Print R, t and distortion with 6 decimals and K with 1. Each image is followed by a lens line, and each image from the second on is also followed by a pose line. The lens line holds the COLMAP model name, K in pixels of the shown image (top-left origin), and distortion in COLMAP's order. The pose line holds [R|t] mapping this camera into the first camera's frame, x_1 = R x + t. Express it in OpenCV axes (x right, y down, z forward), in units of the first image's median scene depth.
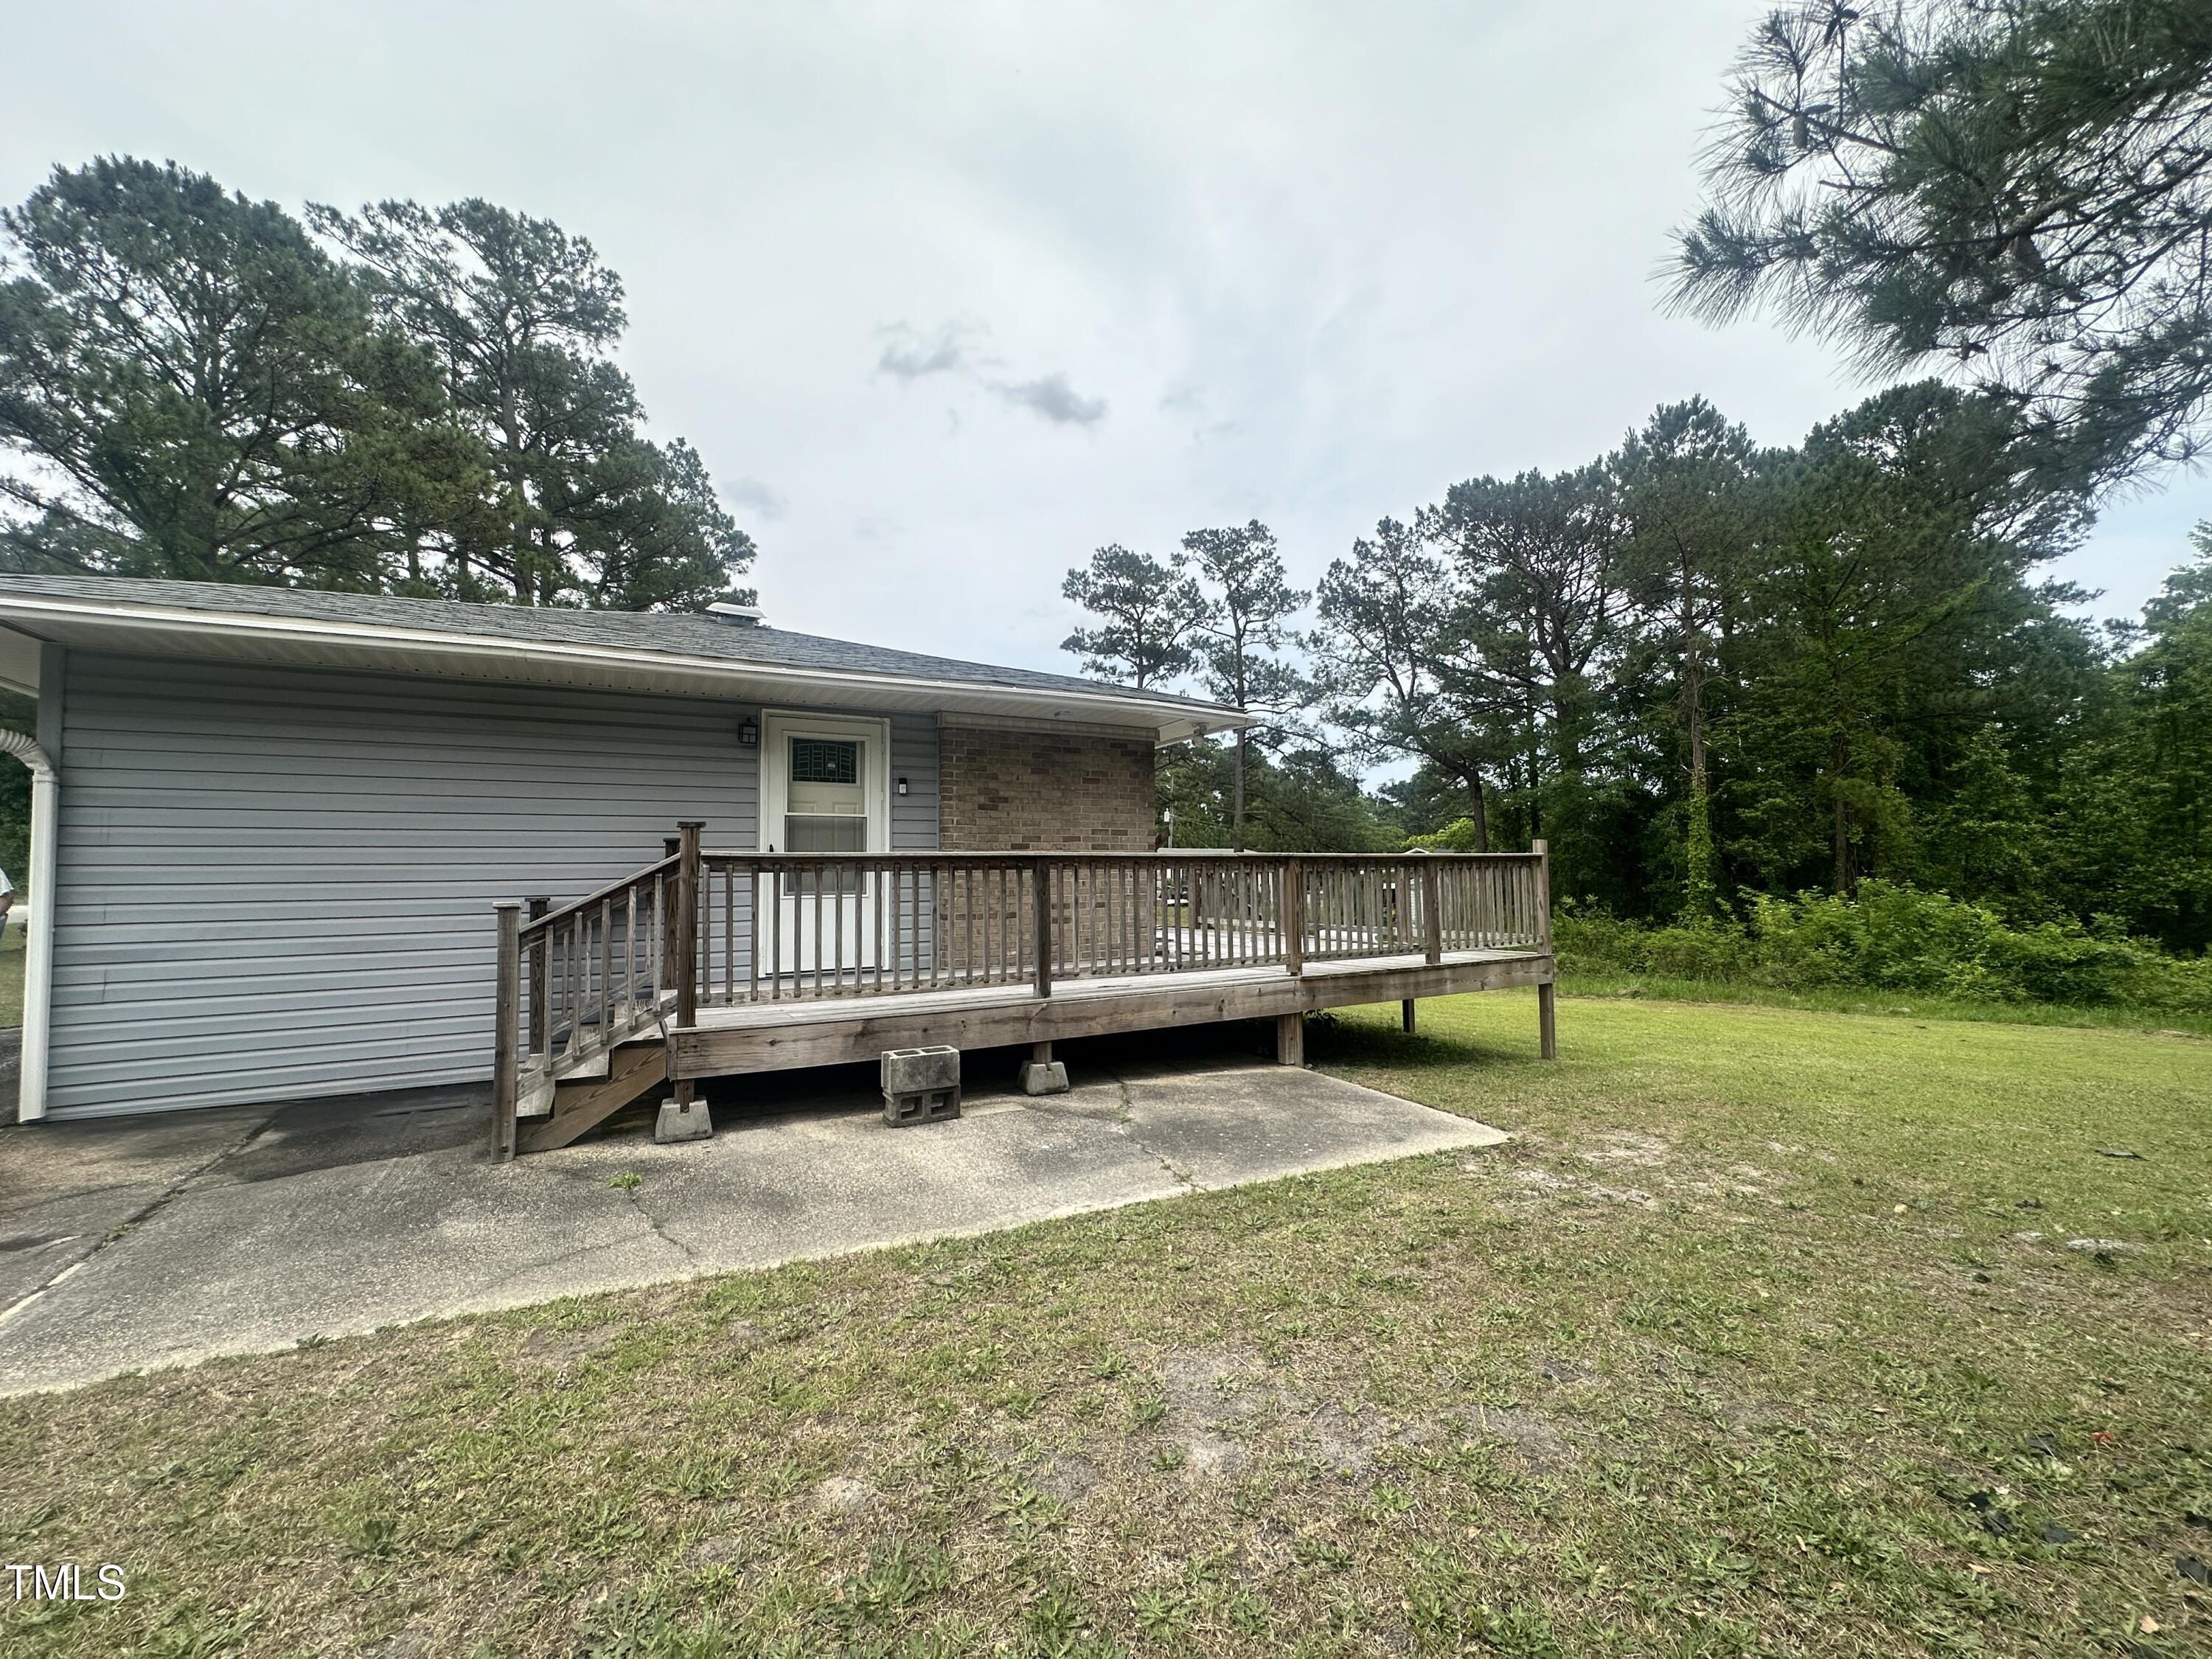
lens RADIAL K [[878.6, 0, 1106.0], [0, 878.6, 829.5], [0, 0, 1]] dist [-0.002798, 0.004574]
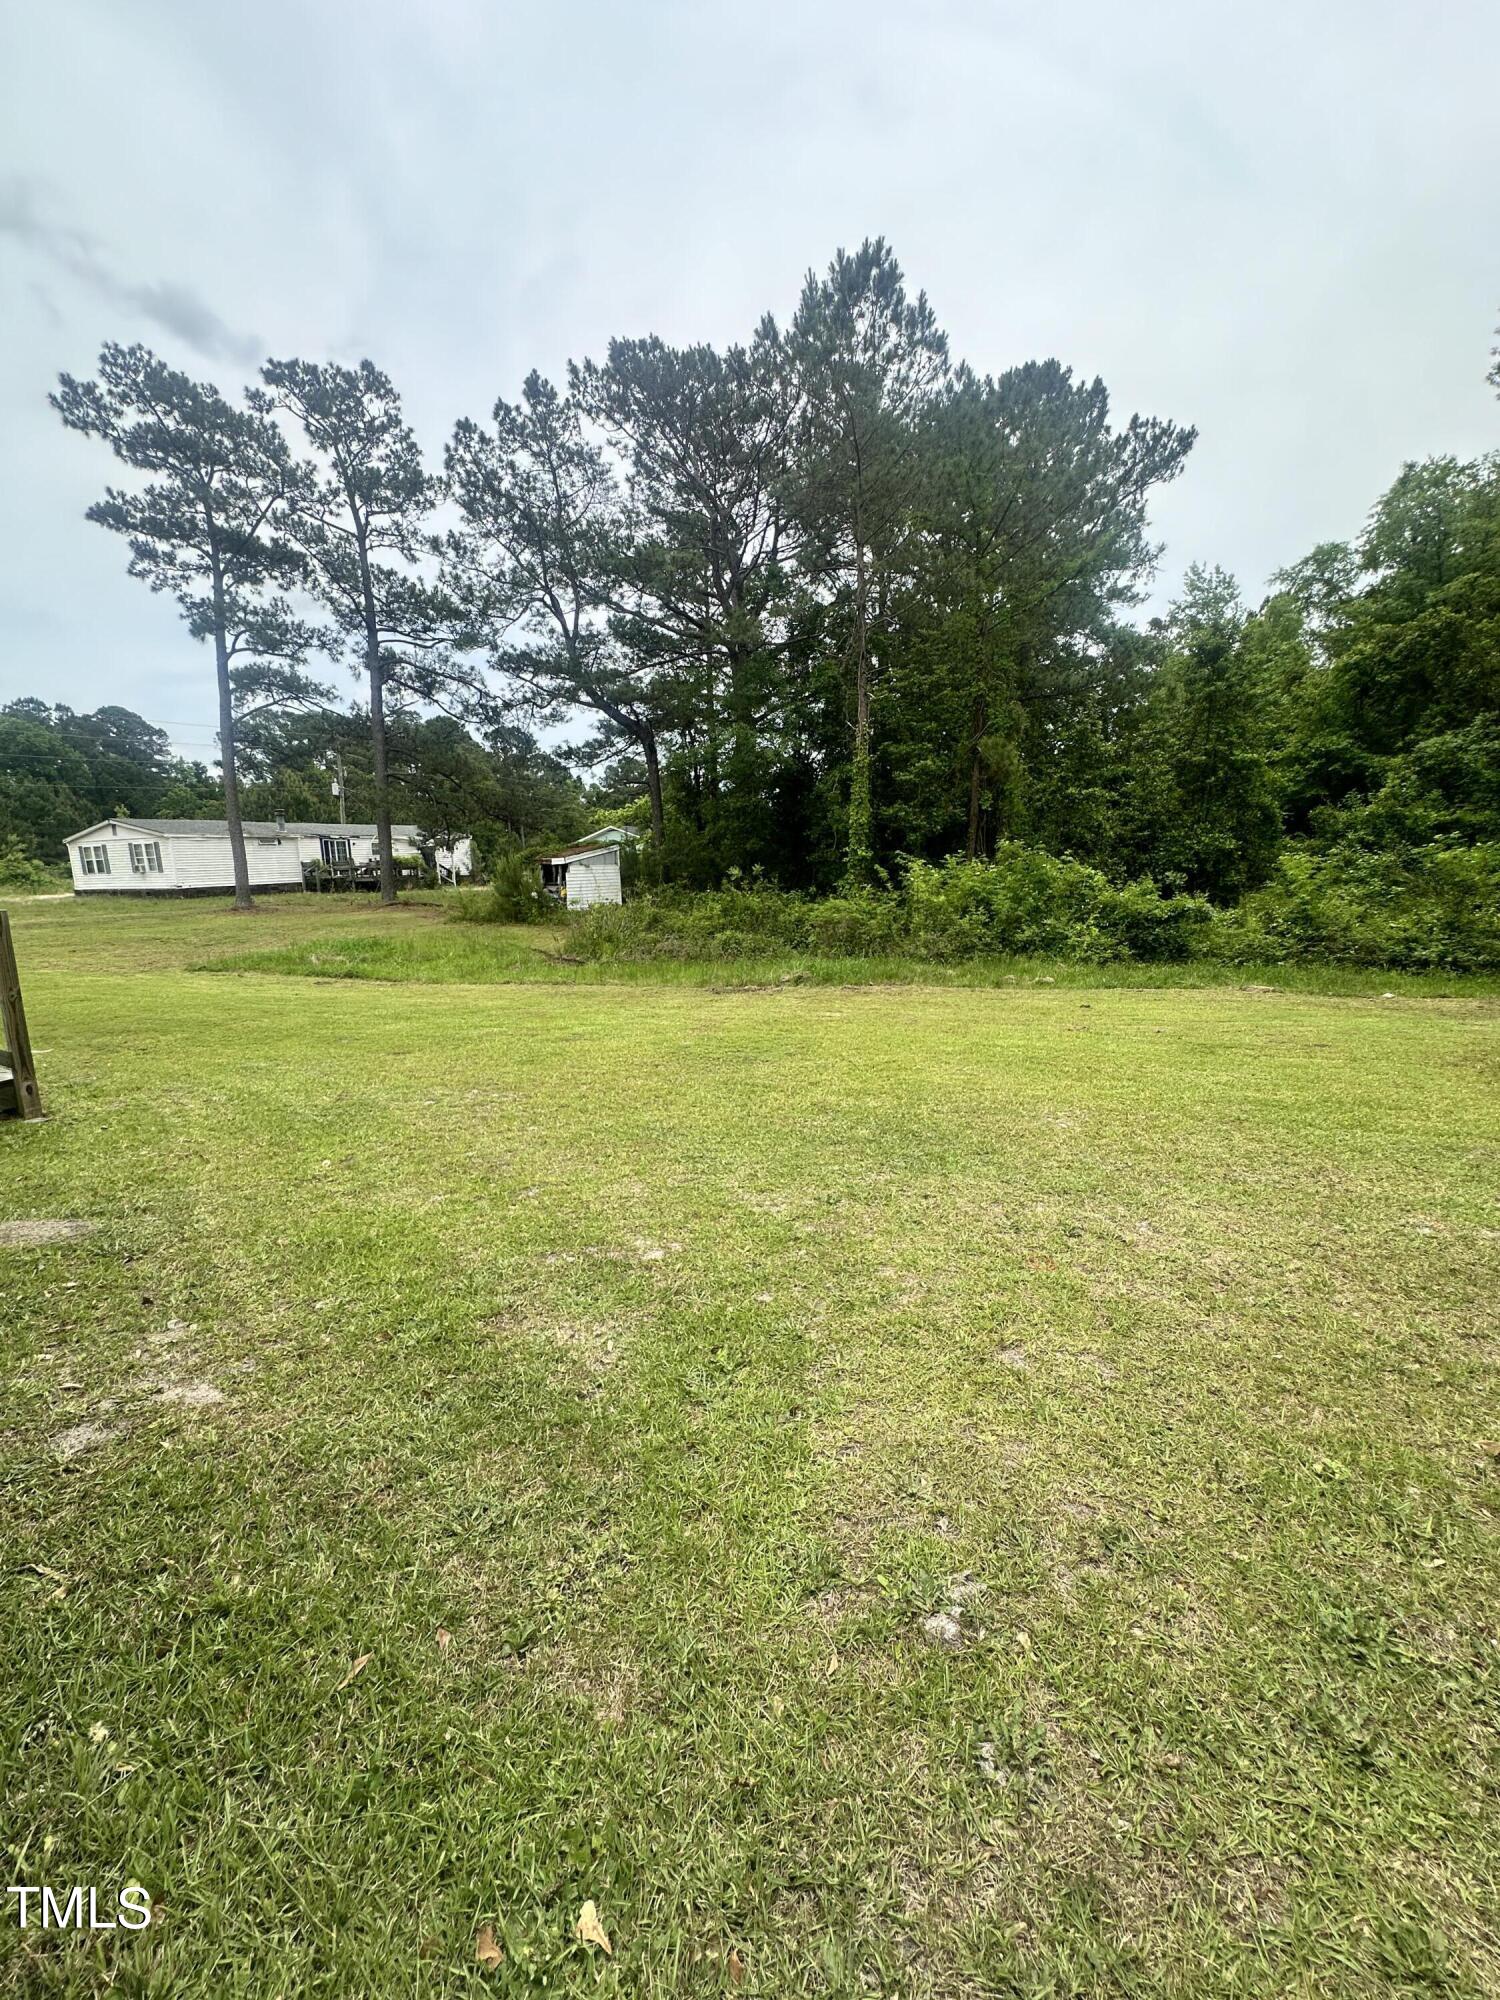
lens RADIAL K [[794.4, 0, 750.0], [0, 794.4, 1000.0], [0, 0, 1]] dist [-0.002798, 0.004574]
pose [[0.885919, -0.092636, 0.454495, 0.146803], [-0.011508, 0.975163, 0.221191, 0.026621], [-0.463697, -0.201188, 0.862849, 0.247686]]
